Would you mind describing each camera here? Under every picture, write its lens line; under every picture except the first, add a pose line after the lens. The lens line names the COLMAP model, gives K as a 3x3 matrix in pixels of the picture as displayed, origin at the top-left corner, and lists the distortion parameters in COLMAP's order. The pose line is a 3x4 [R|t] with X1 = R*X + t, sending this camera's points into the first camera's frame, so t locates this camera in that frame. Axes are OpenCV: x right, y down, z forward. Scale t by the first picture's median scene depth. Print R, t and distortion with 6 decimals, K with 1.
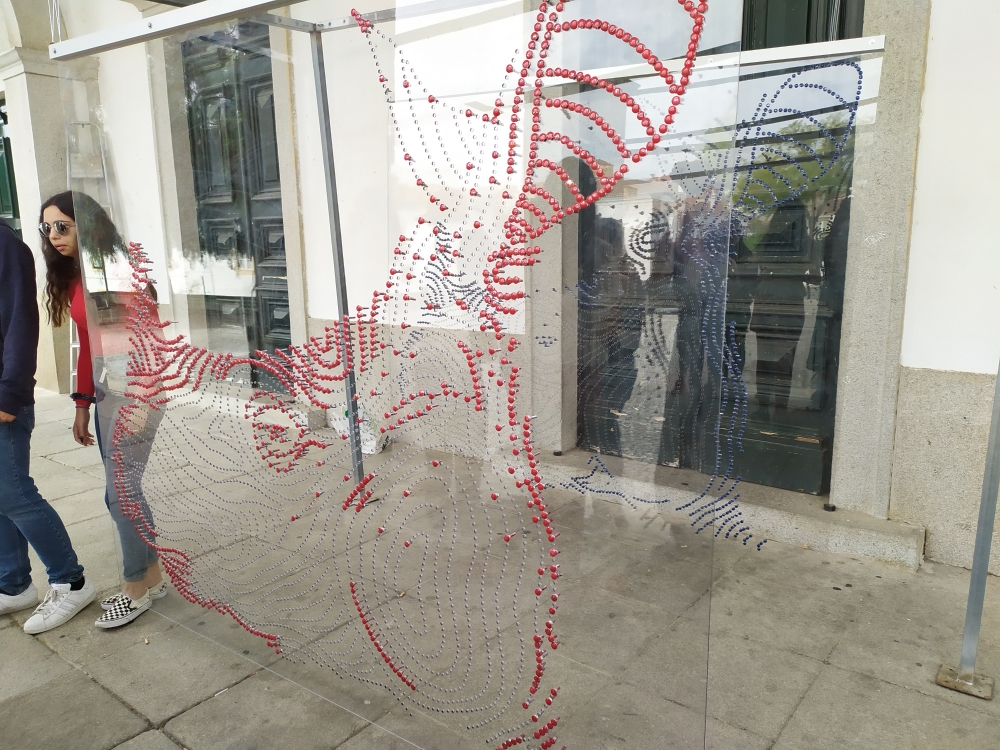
lens RADIAL K [[746.1, 0, 500.0], [0, 746.1, 375.0], [0, 0, 1]] dist [0.103286, -0.112654]
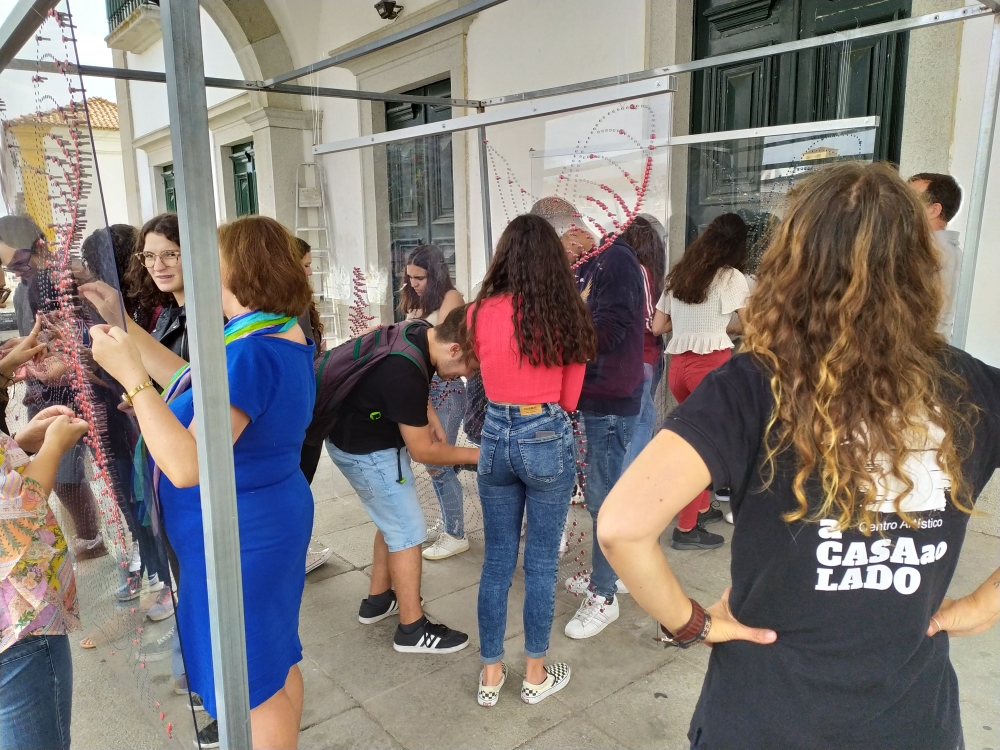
lens RADIAL K [[746.1, 0, 500.0], [0, 746.1, 375.0], [0, 0, 1]] dist [0.103286, -0.112654]
pose [[0.974465, 0.035676, -0.221687, 0.102565], [-0.037866, 0.999267, -0.005634, 0.031188], [0.221324, 0.013885, 0.975102, -0.283178]]
